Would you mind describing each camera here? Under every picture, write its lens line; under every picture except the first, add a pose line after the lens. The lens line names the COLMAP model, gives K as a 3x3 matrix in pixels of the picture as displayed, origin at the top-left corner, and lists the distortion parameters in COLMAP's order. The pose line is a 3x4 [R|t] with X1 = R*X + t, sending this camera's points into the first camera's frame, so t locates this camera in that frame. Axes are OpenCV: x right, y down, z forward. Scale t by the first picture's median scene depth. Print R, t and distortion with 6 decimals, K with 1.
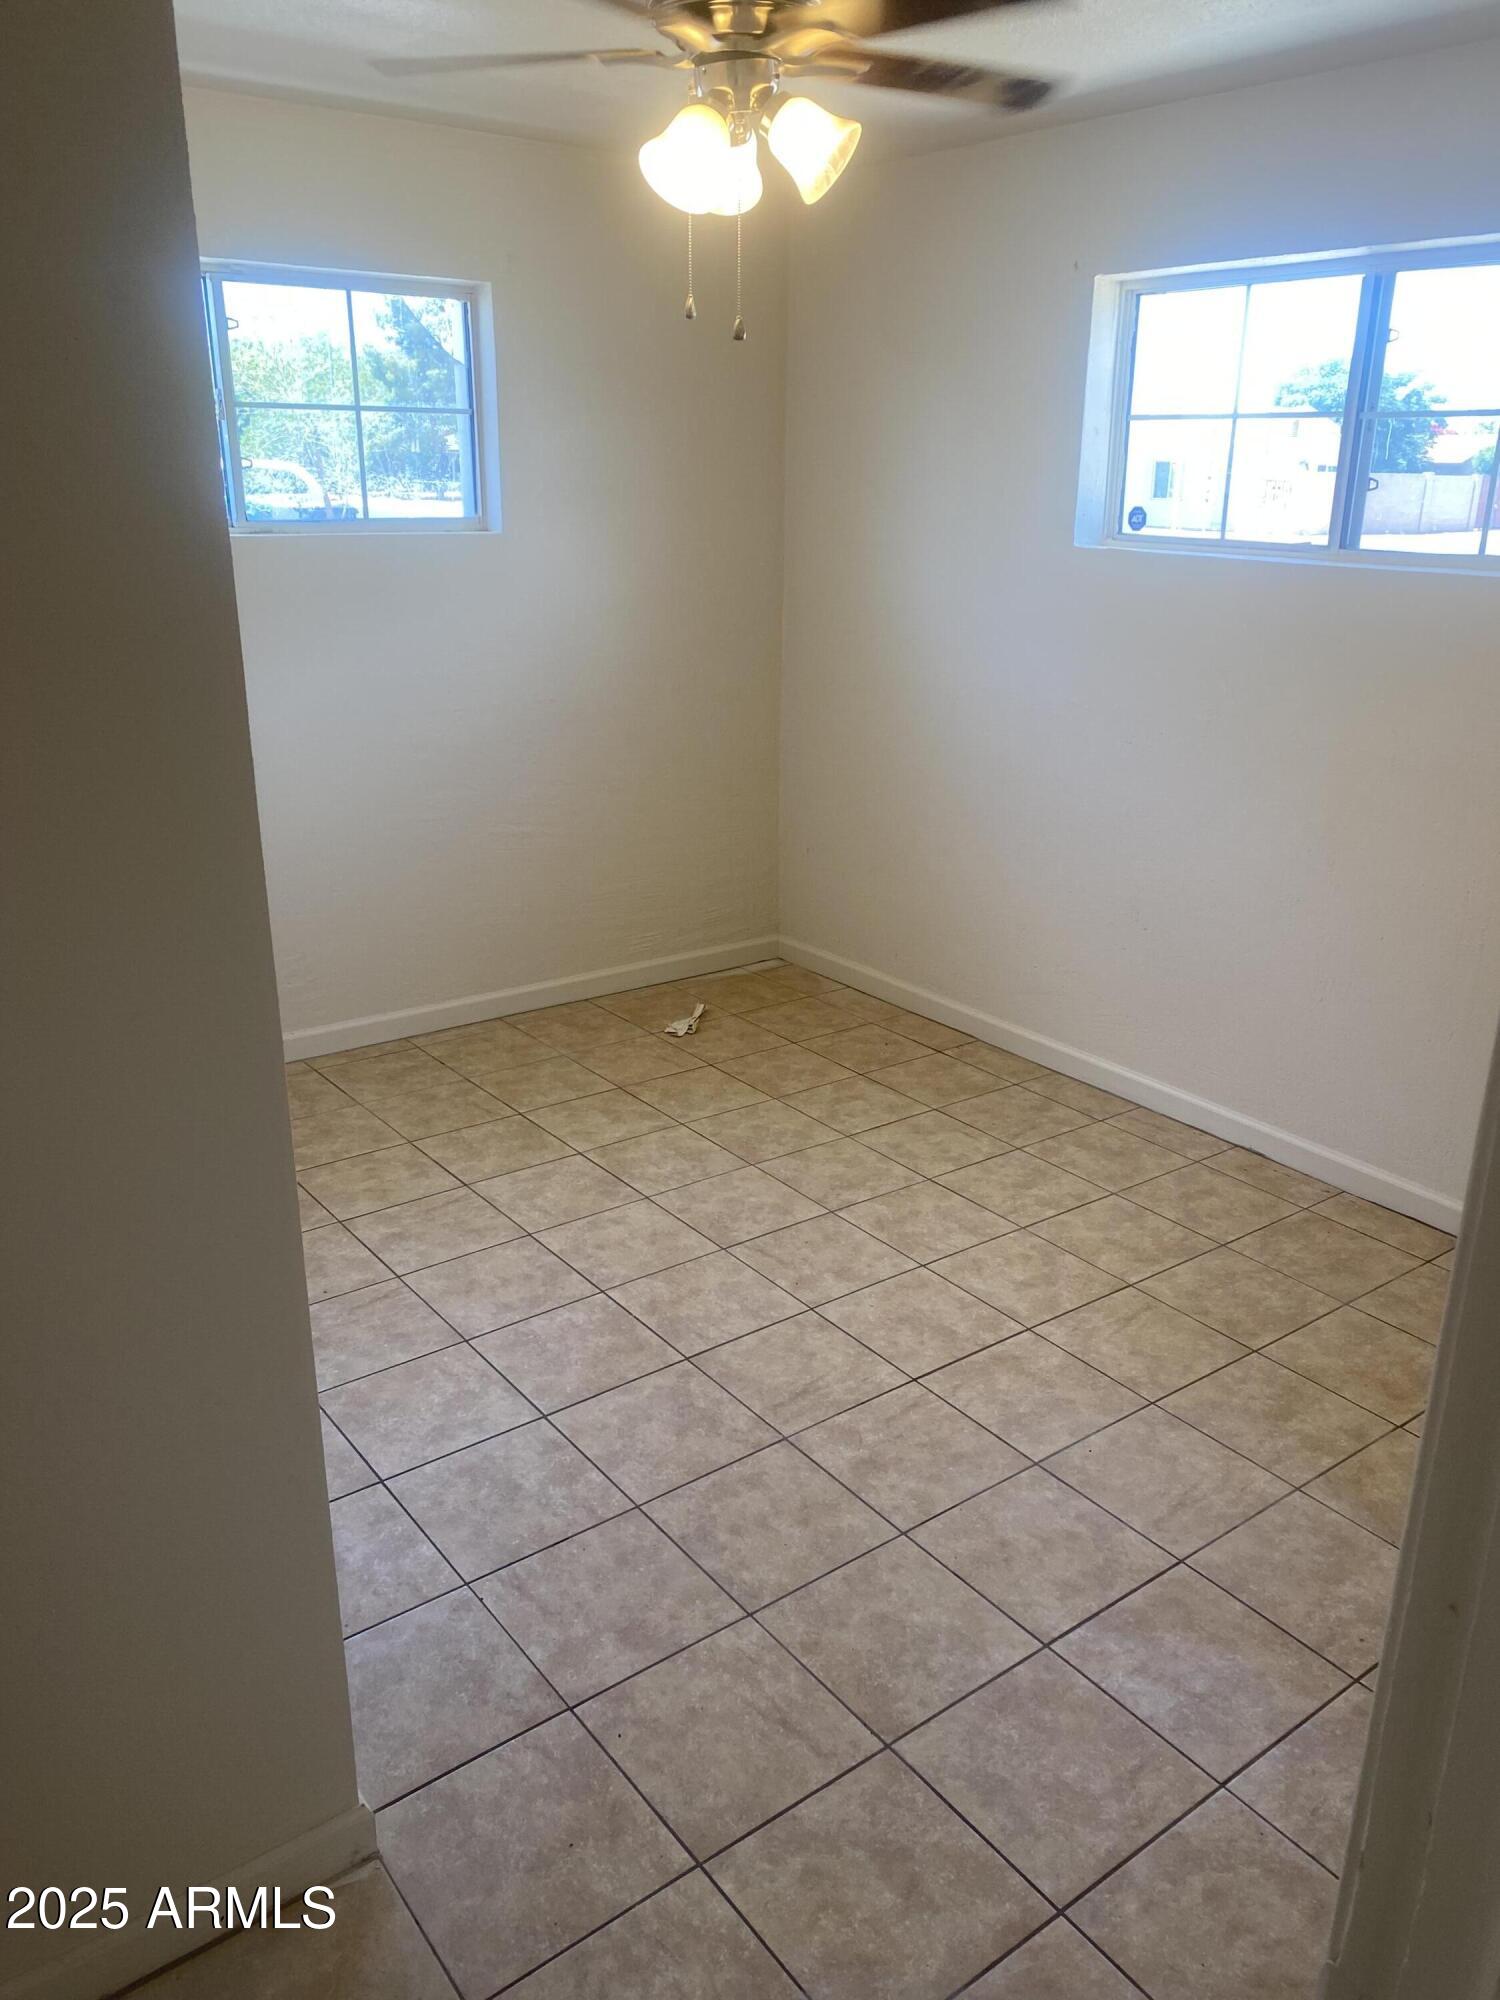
lens RADIAL K [[1480.4, 0, 757.6], [0, 1480.4, 1017.1], [0, 0, 1]] dist [0.037217, 0.003495]
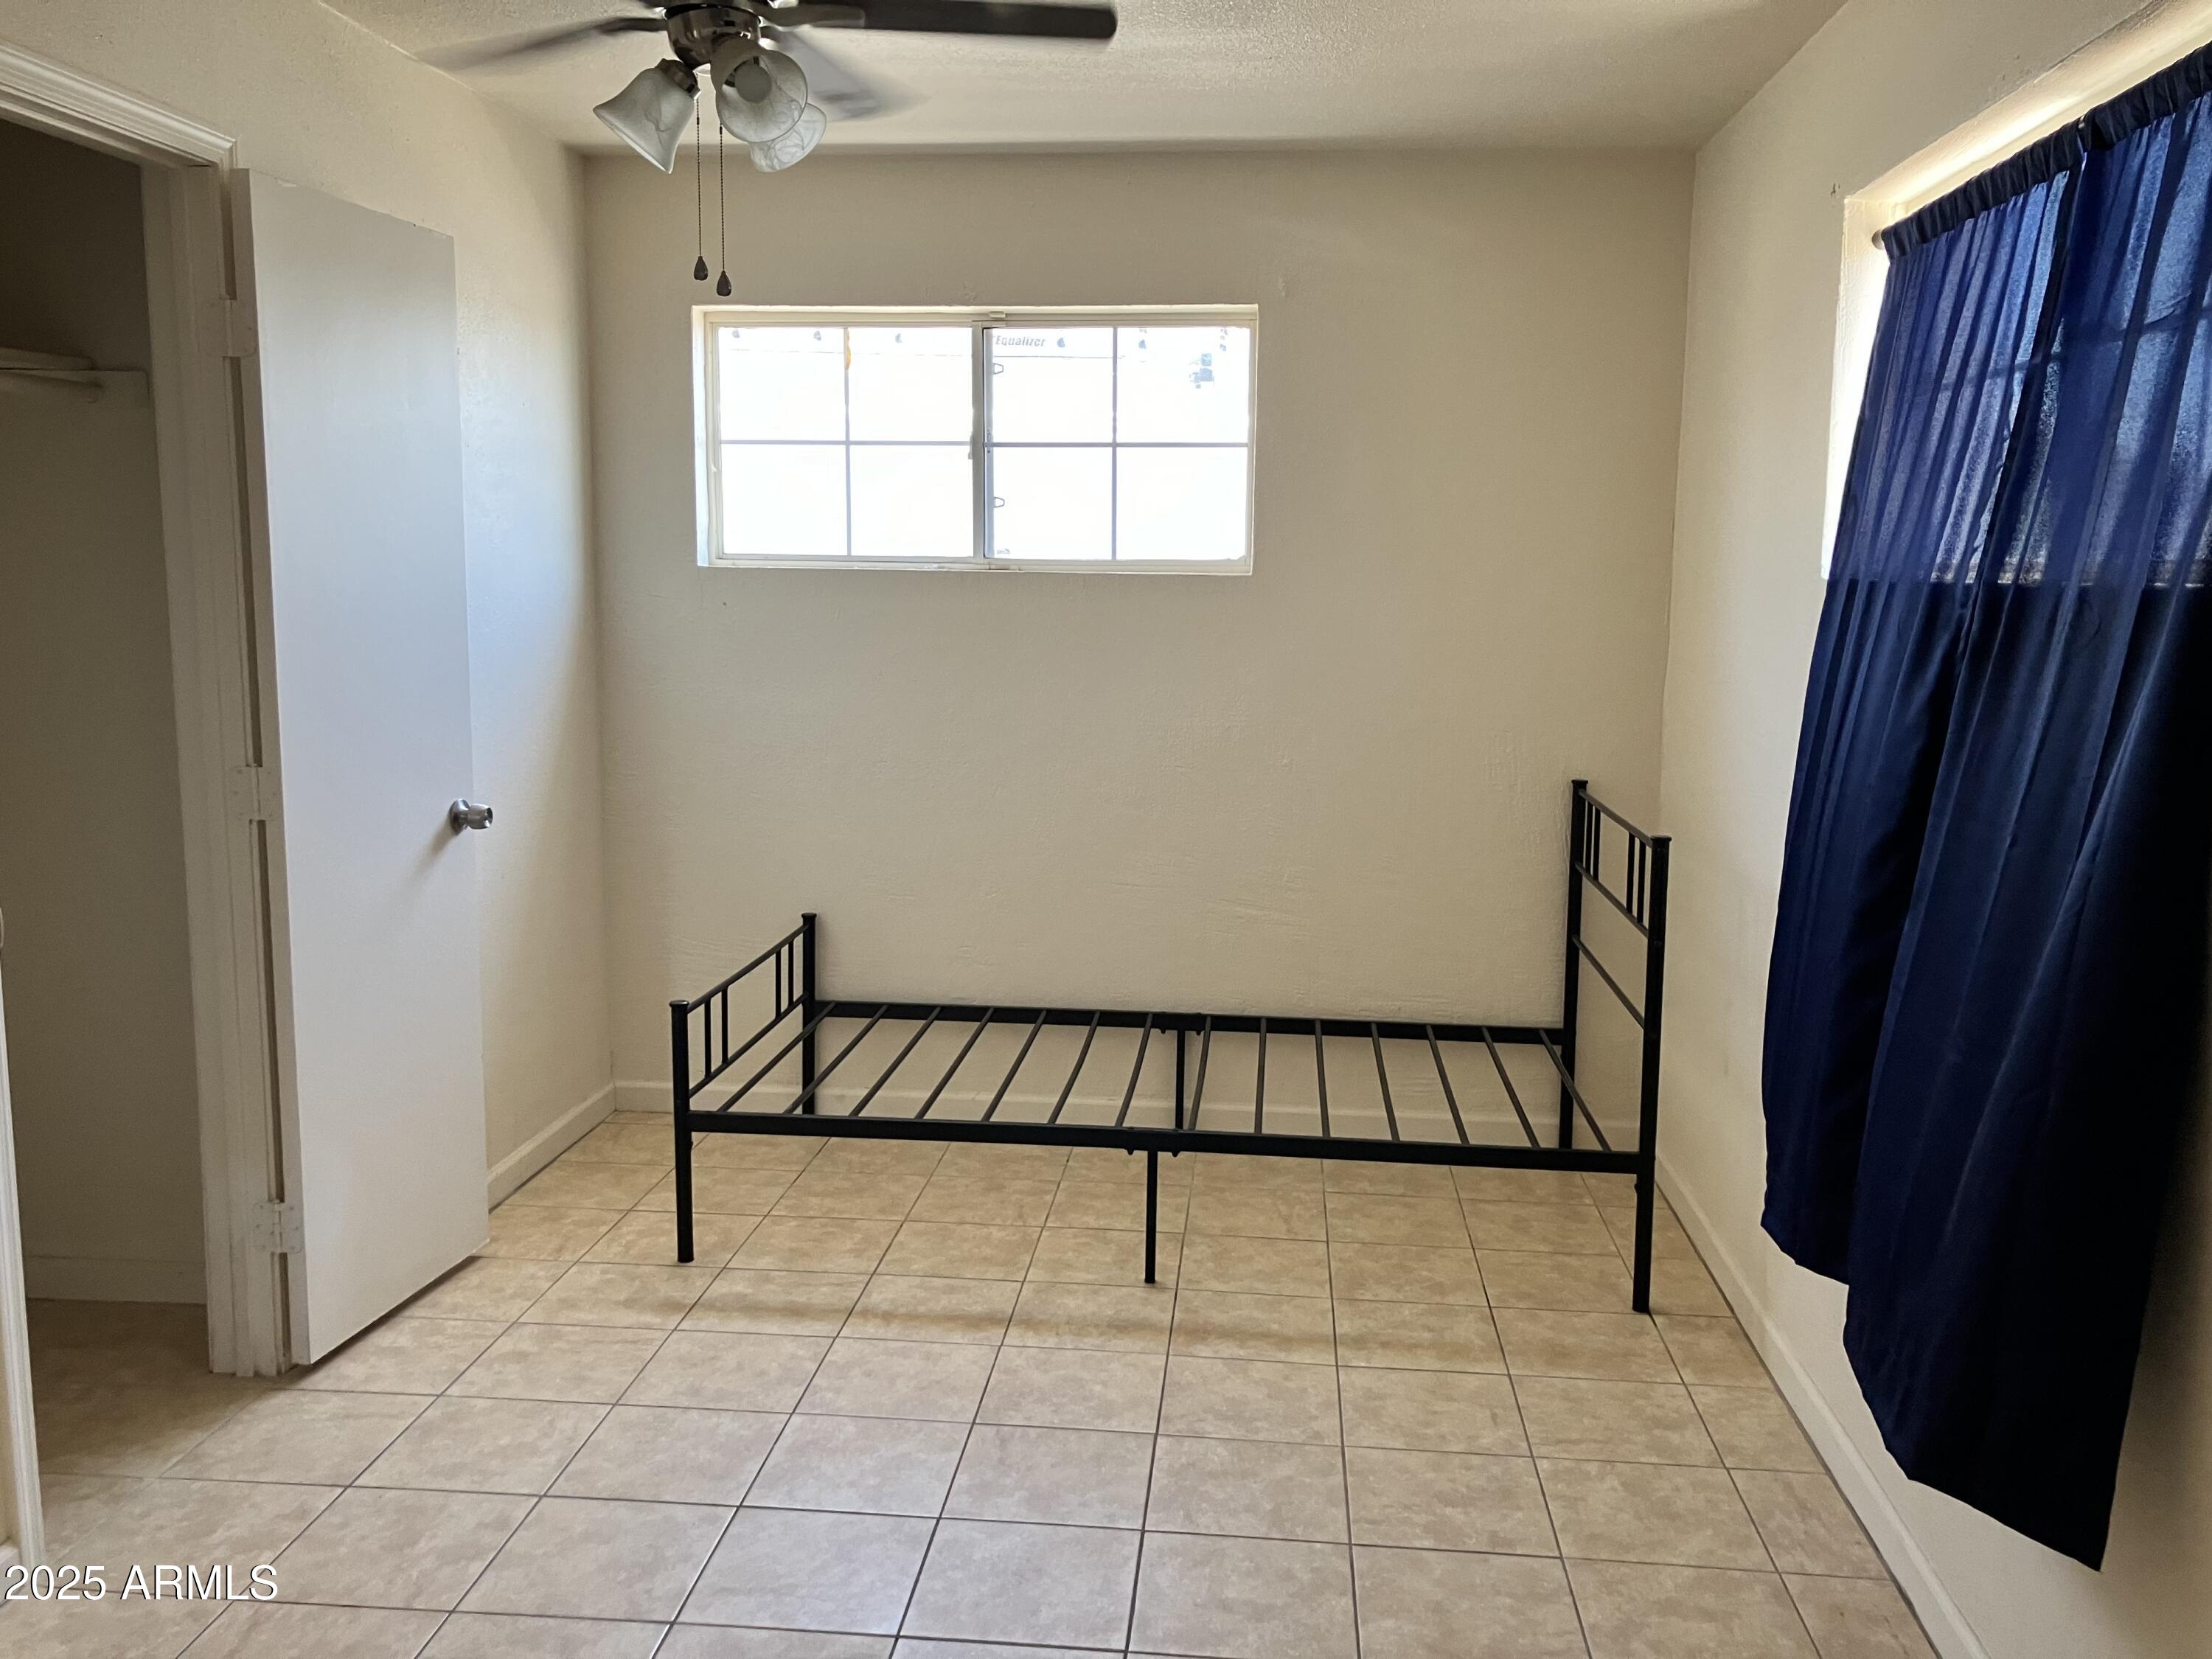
lens RADIAL K [[1839.6, 0, 1094.3], [0, 1839.6, 840.0], [0, 0, 1]] dist [-0.007911, 0.005341]
pose [[0.755999, 0.110206, -0.645229, 0.543909], [-0.236692, 0.965050, -0.112494, -0.036334], [0.610281, 0.237766, 0.755662, 0.234013]]
